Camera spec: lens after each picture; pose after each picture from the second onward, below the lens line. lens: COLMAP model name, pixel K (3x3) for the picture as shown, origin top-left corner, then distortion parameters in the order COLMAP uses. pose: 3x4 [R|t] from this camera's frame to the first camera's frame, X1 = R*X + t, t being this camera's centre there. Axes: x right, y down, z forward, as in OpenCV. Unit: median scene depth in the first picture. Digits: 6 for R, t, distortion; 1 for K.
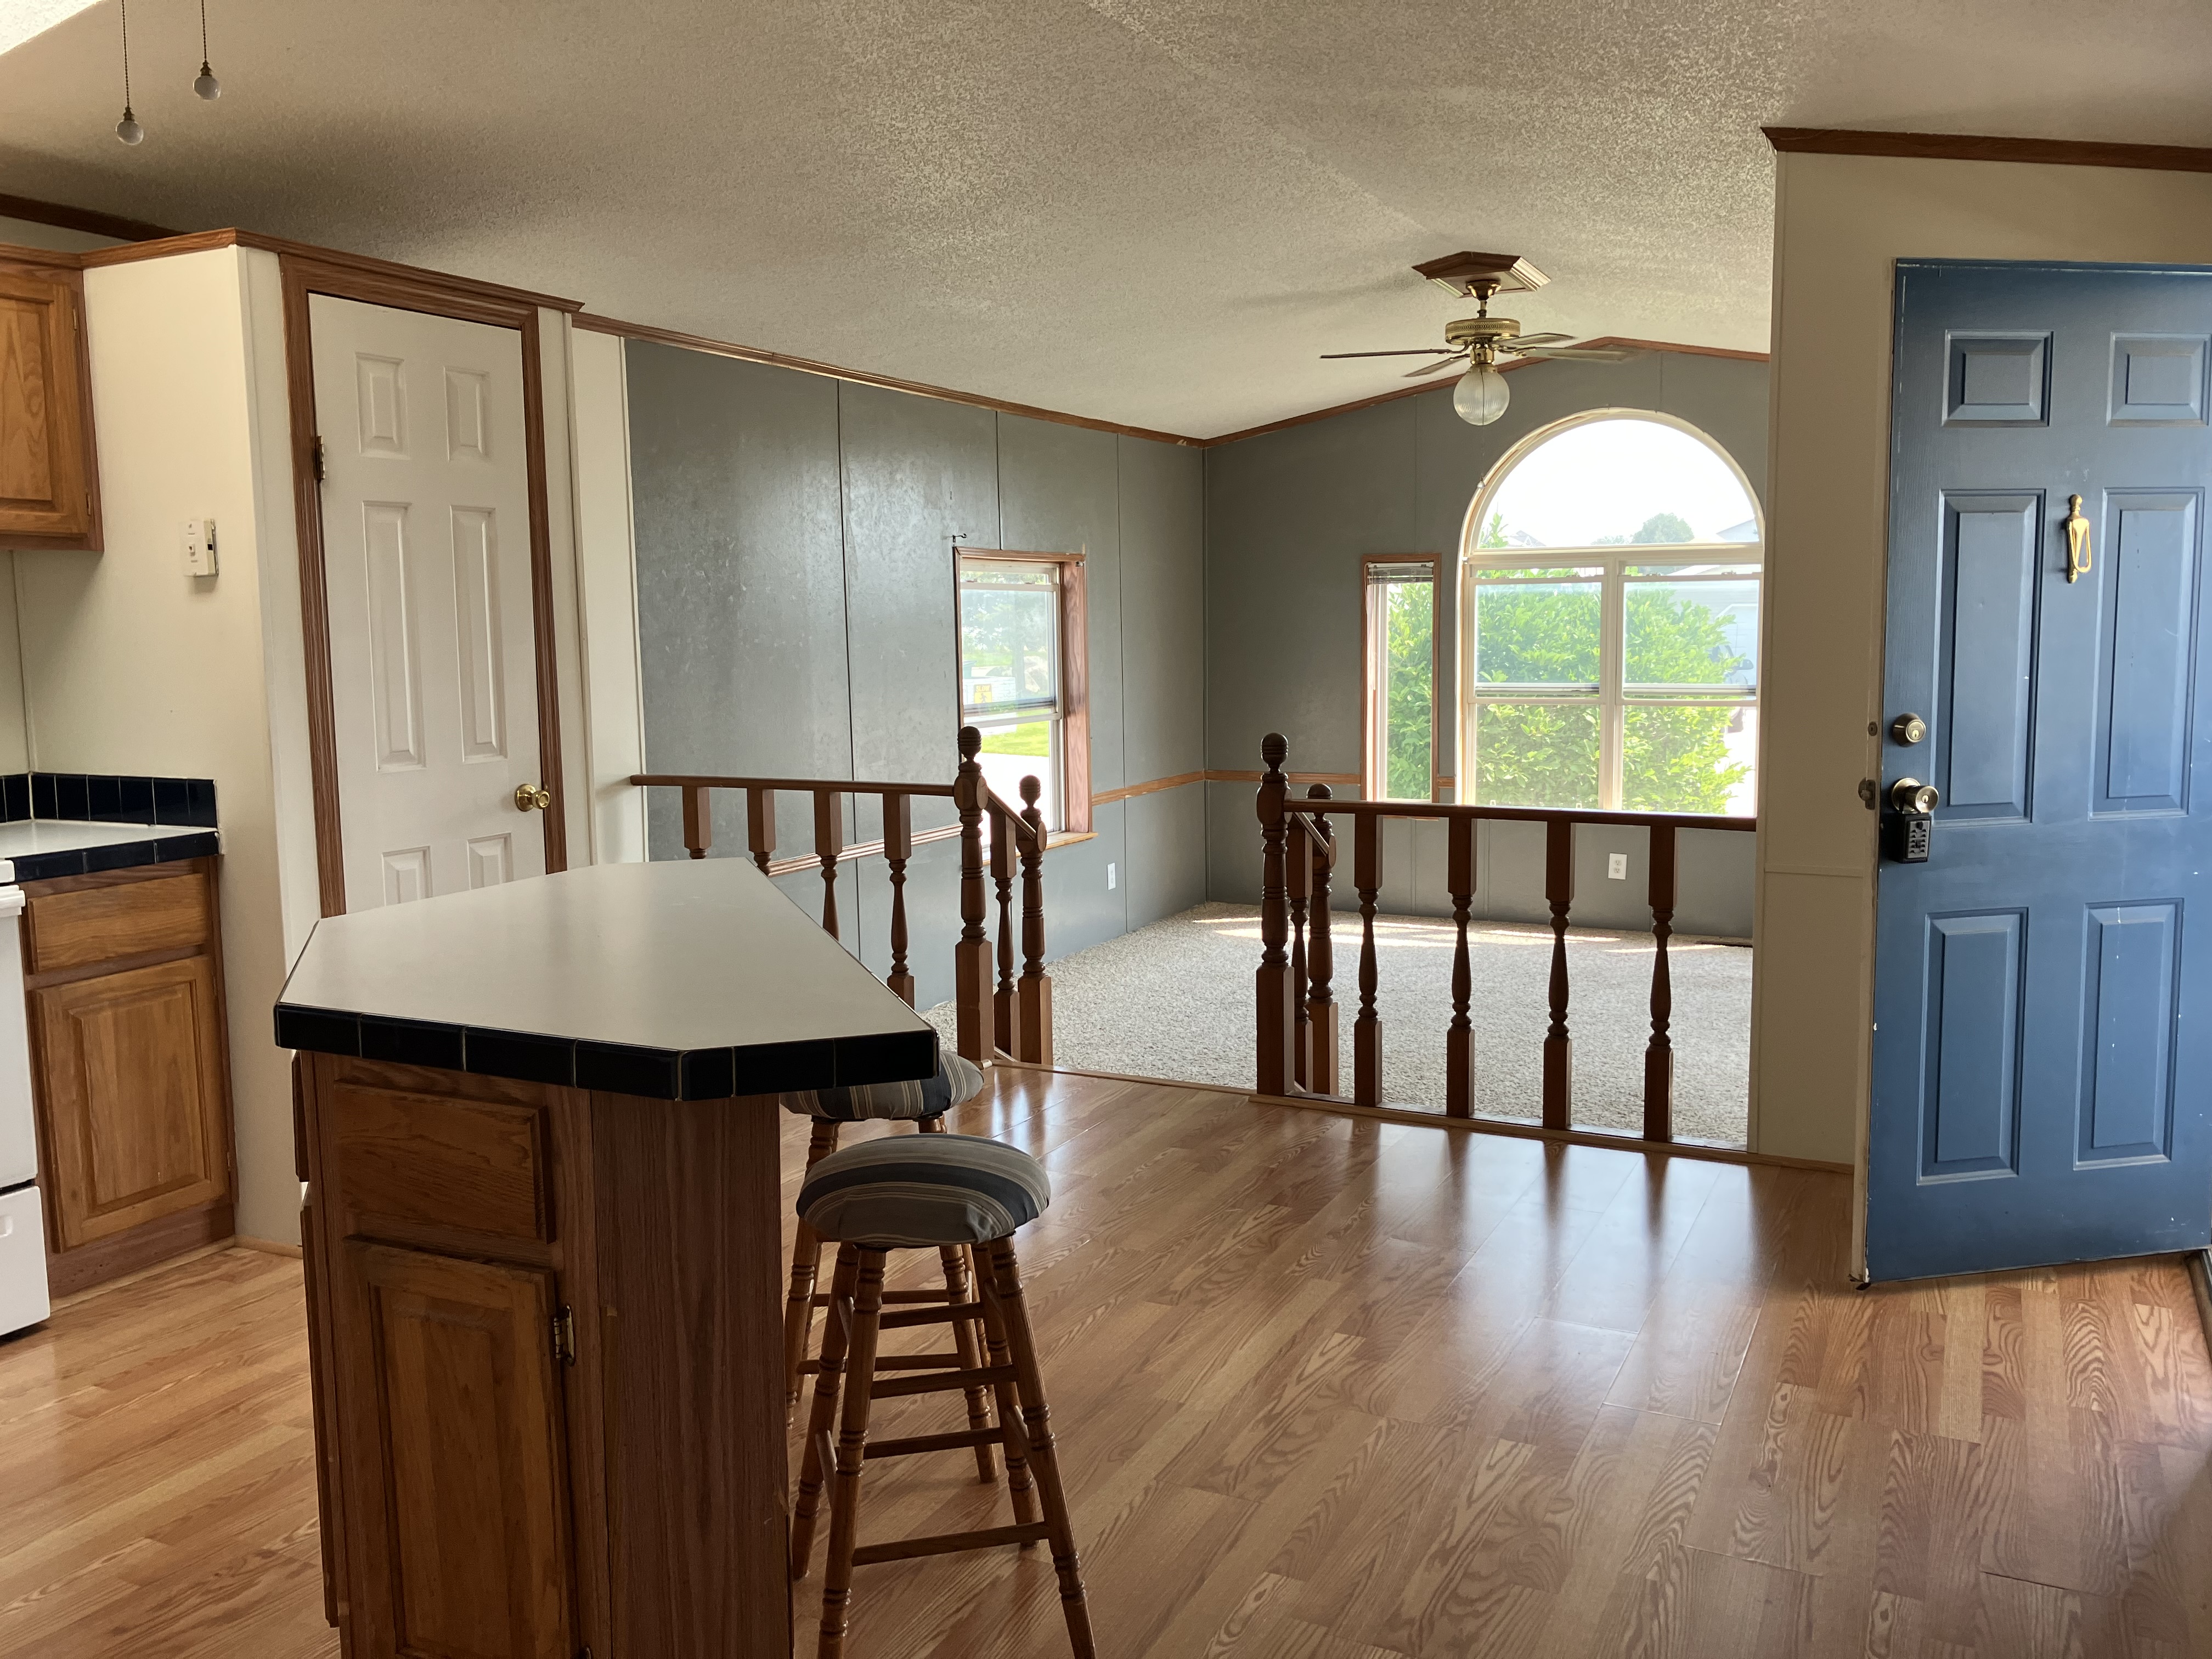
lens RADIAL K [[1798.8, 0, 1103.7], [0, 1798.8, 818.3], [0, 0, 1]] dist [0.044402, -0.044759]
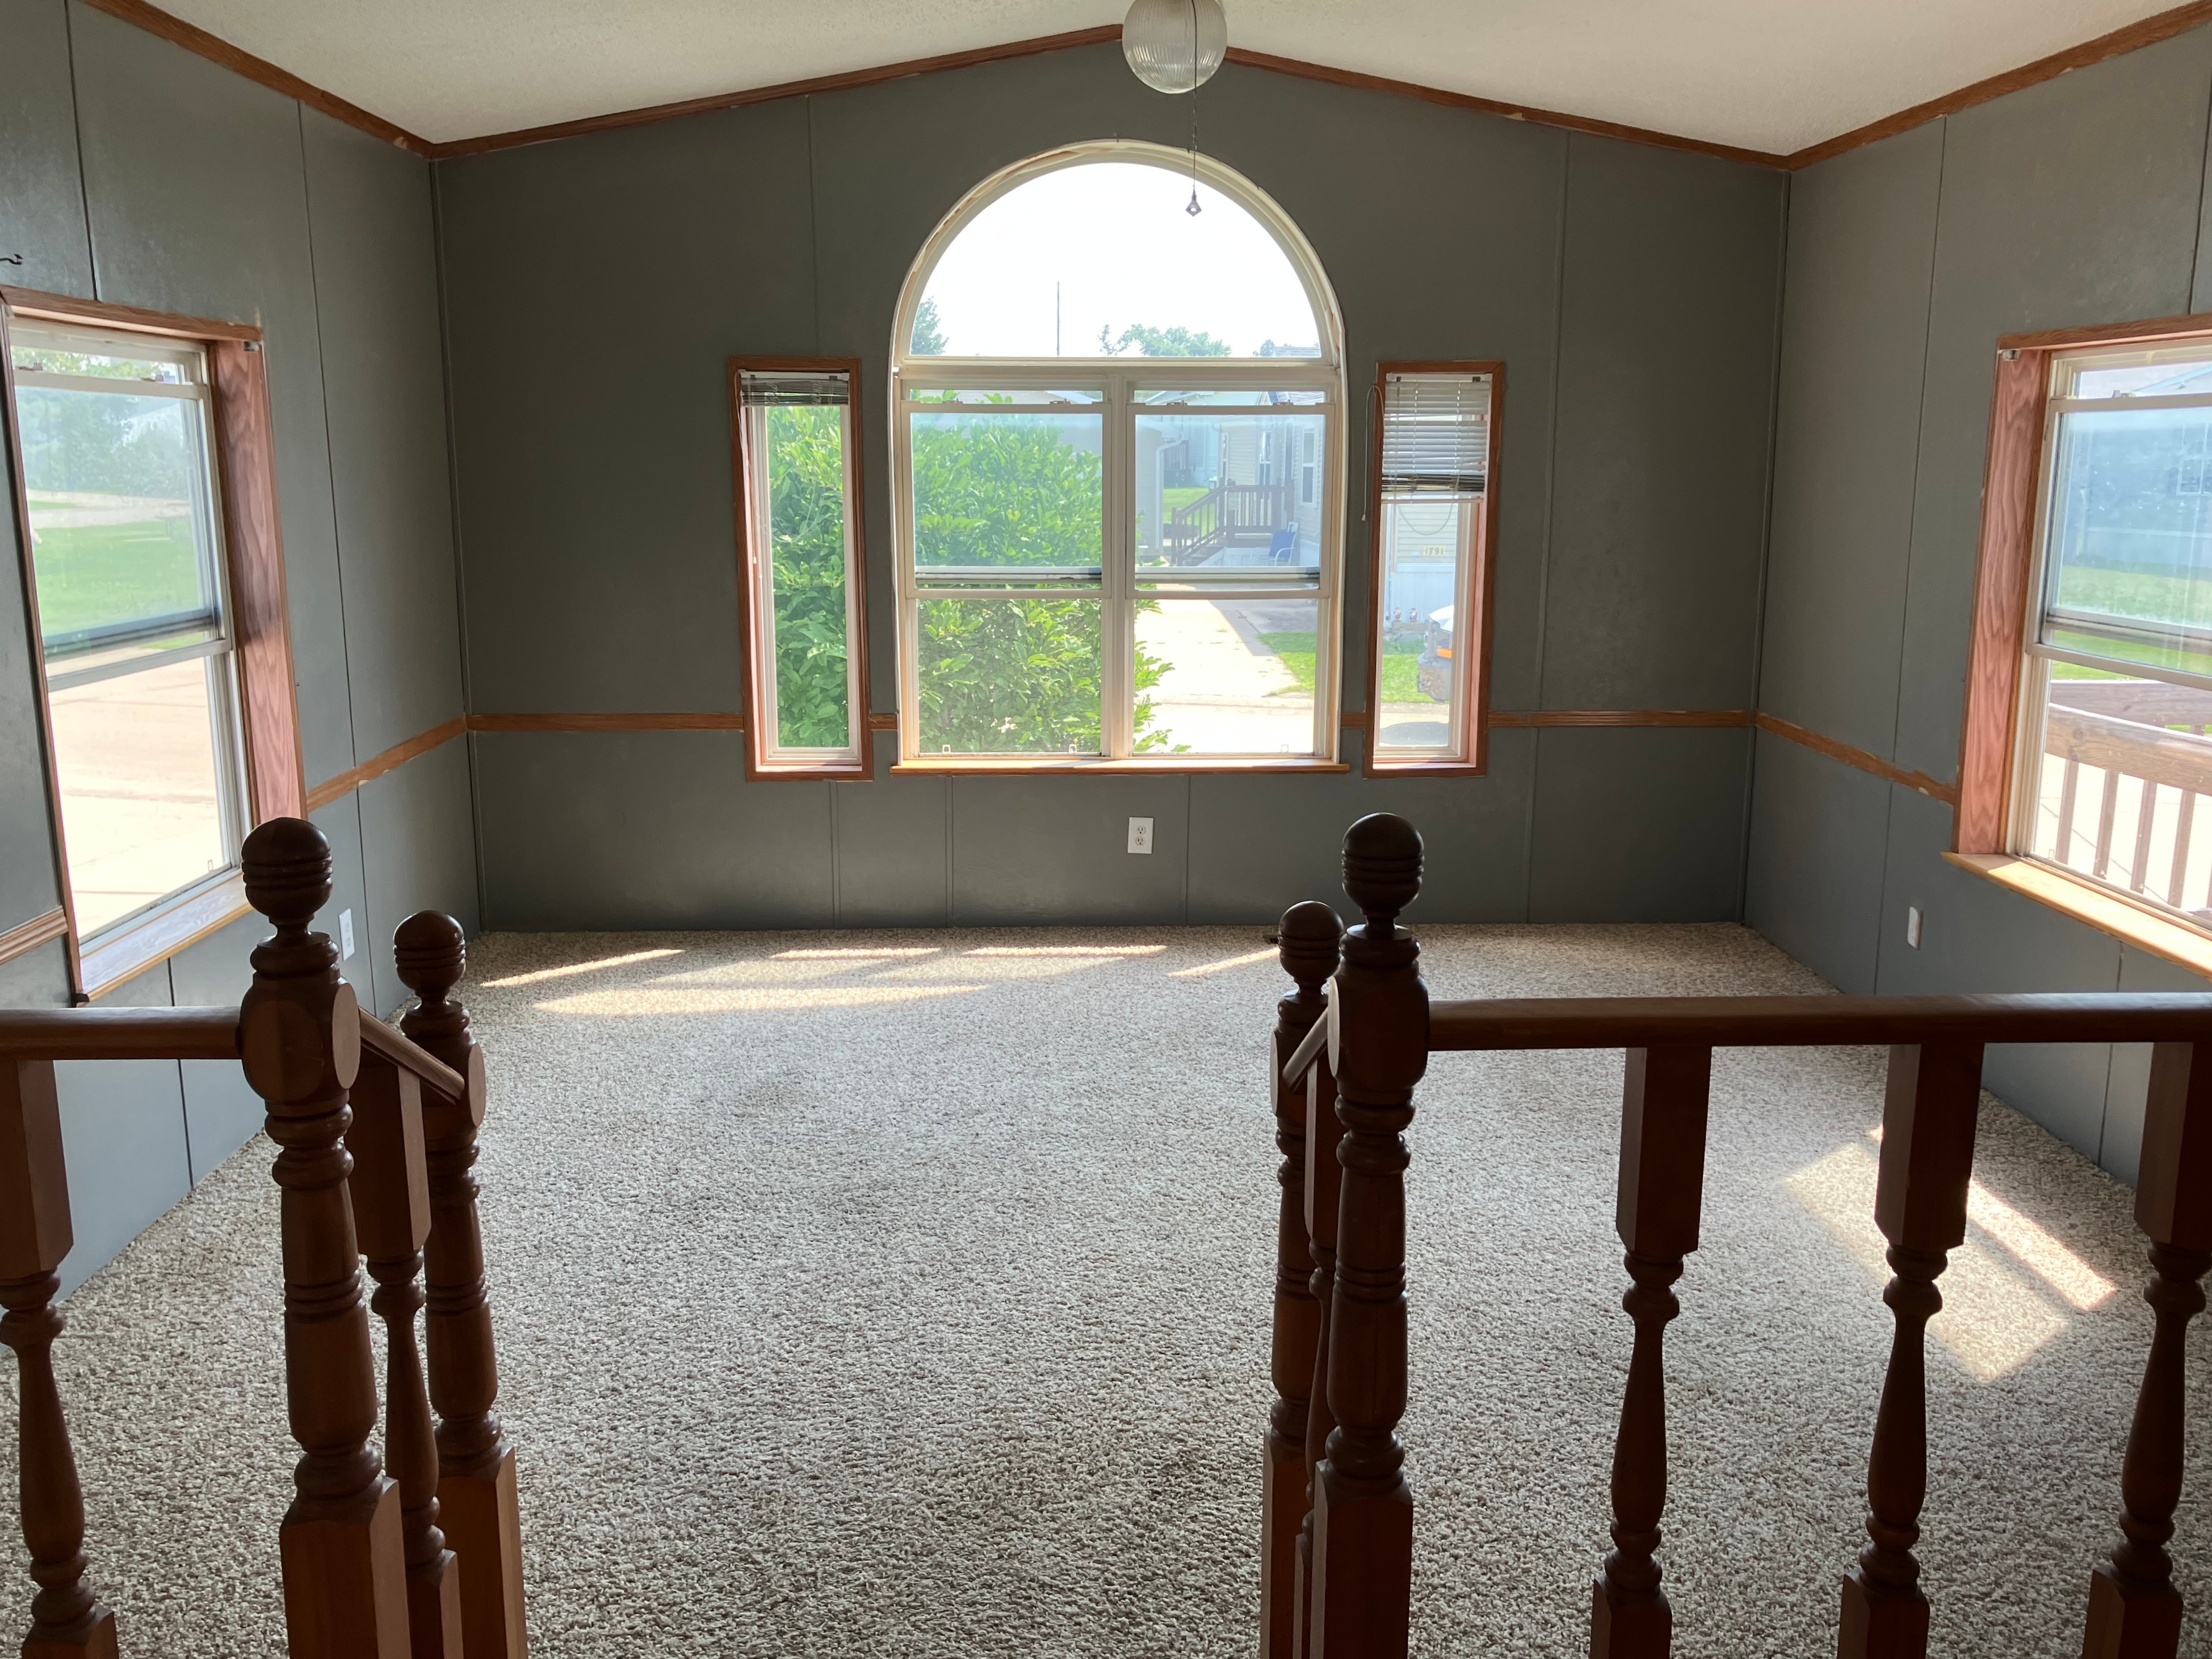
lens RADIAL K [[1798.7, 0, 1068.6], [0, 1798.7, 817.9], [0, 0, 1]] dist [0.044402, -0.044759]
pose [[0.875652, -0.081430, 0.476028, -0.063643], [0.040687, 0.994617, 0.095298, -0.046245], [-0.481225, -0.064080, 0.874252, 0.416432]]
